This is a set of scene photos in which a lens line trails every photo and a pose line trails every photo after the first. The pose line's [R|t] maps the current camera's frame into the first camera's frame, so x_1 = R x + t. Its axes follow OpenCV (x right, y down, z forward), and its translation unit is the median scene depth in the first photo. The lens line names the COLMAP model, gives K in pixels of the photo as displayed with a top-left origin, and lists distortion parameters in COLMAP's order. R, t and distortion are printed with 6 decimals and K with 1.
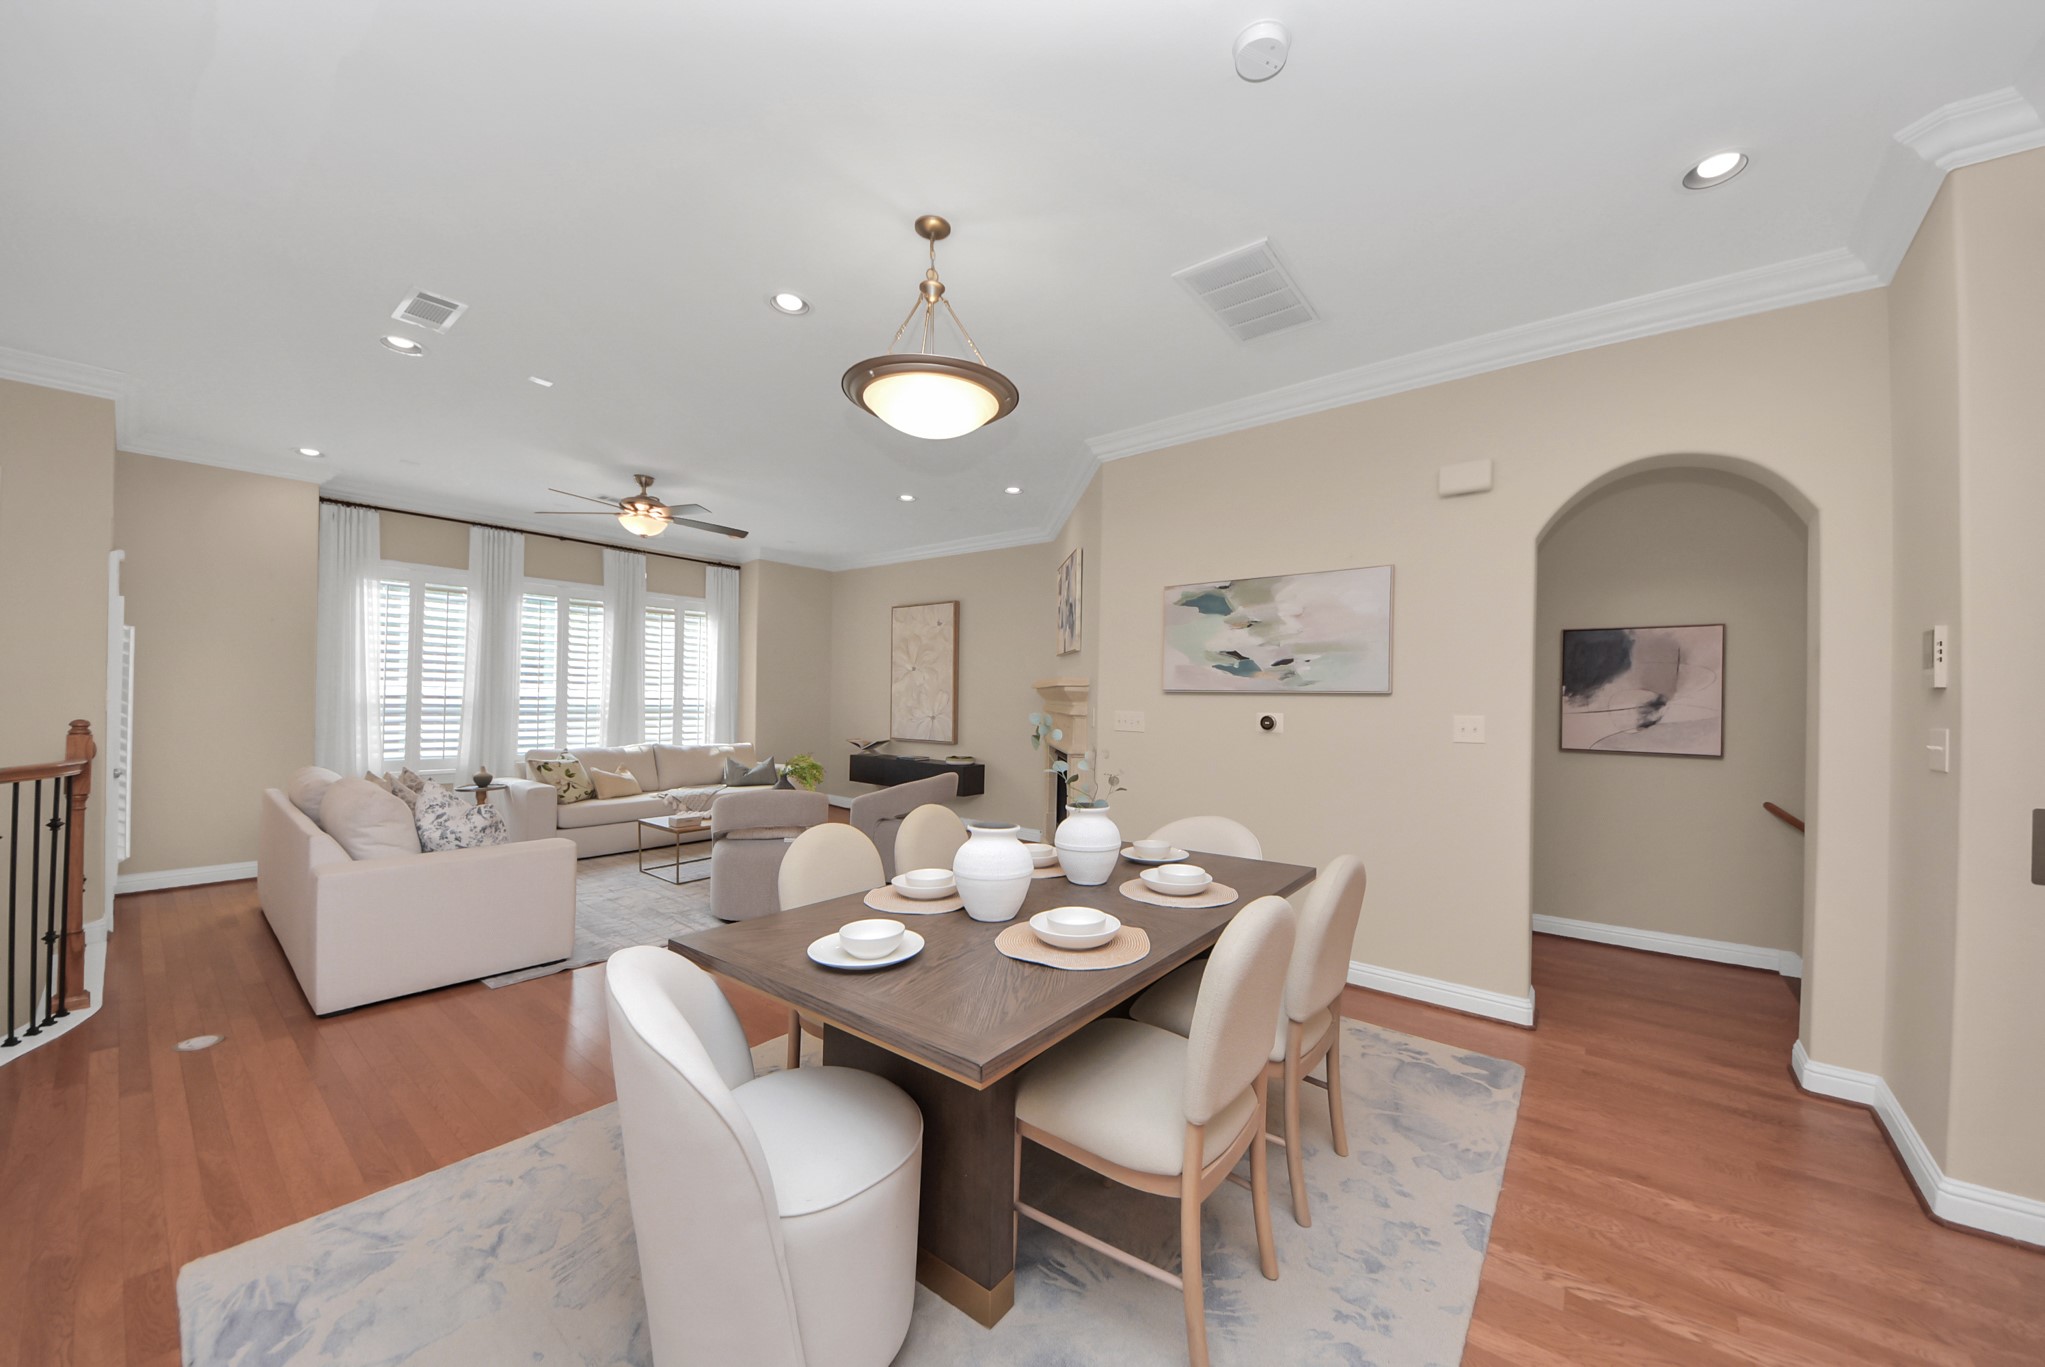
lens RADIAL K [[732.6, 0, 1035.4], [0, 732.6, 694.5], [0, 0, 1]] dist [0.033748, -0.021753]
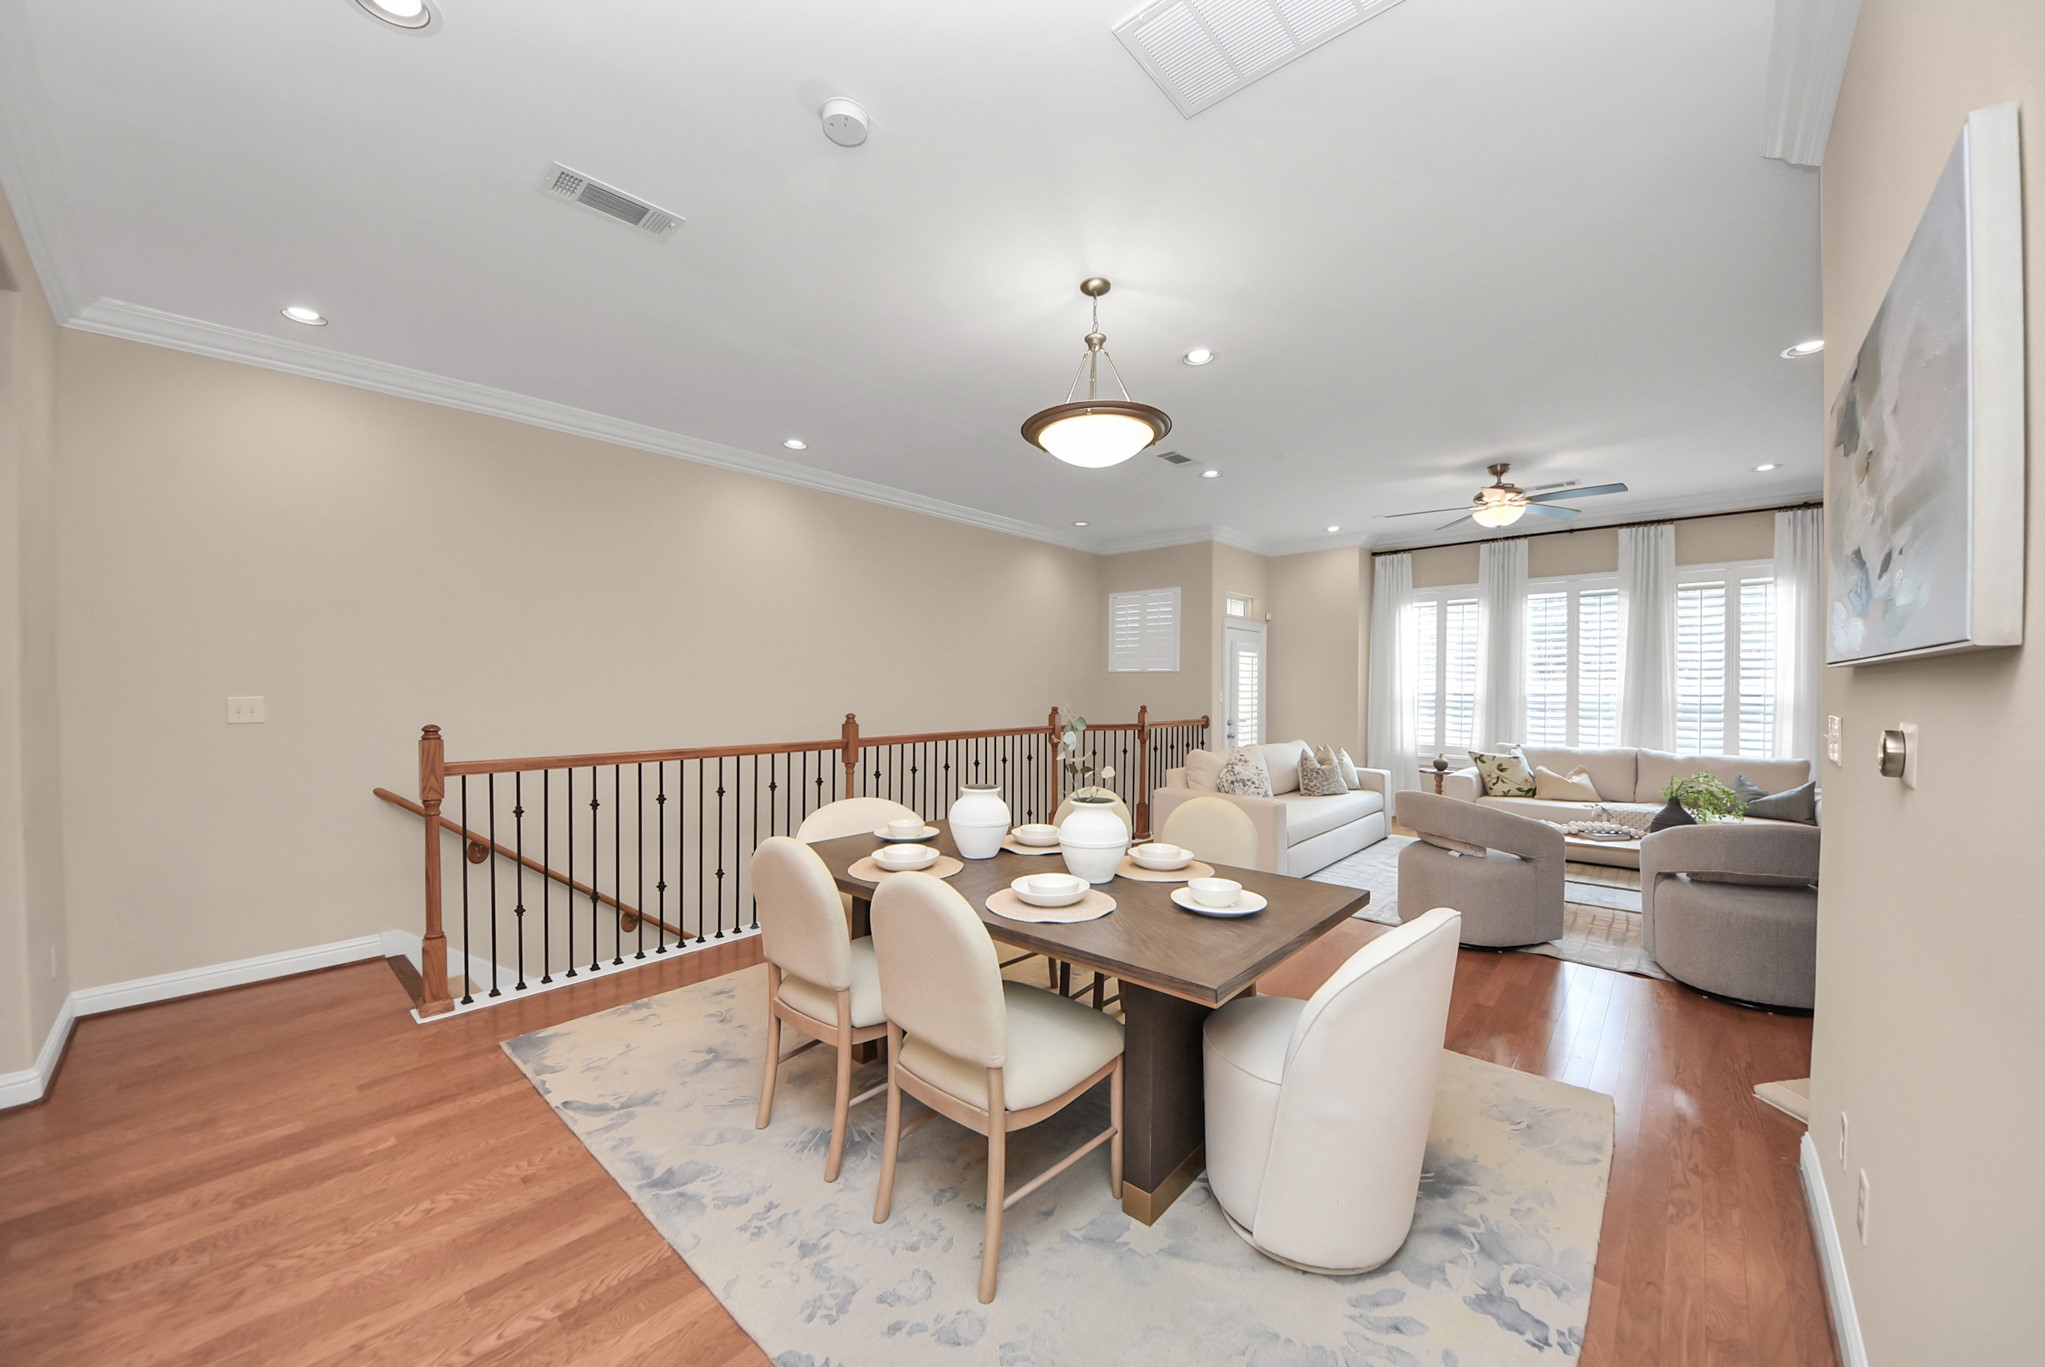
lens RADIAL K [[732.6, 0, 1035.4], [0, 732.6, 694.5], [0, 0, 1]] dist [0.033748, -0.021753]
pose [[-0.063690, -0.005652, -0.997954, 0.435009], [0.004187, 0.999974, -0.005930, 0.008211], [0.997961, -0.004557, -0.063665, 0.415286]]
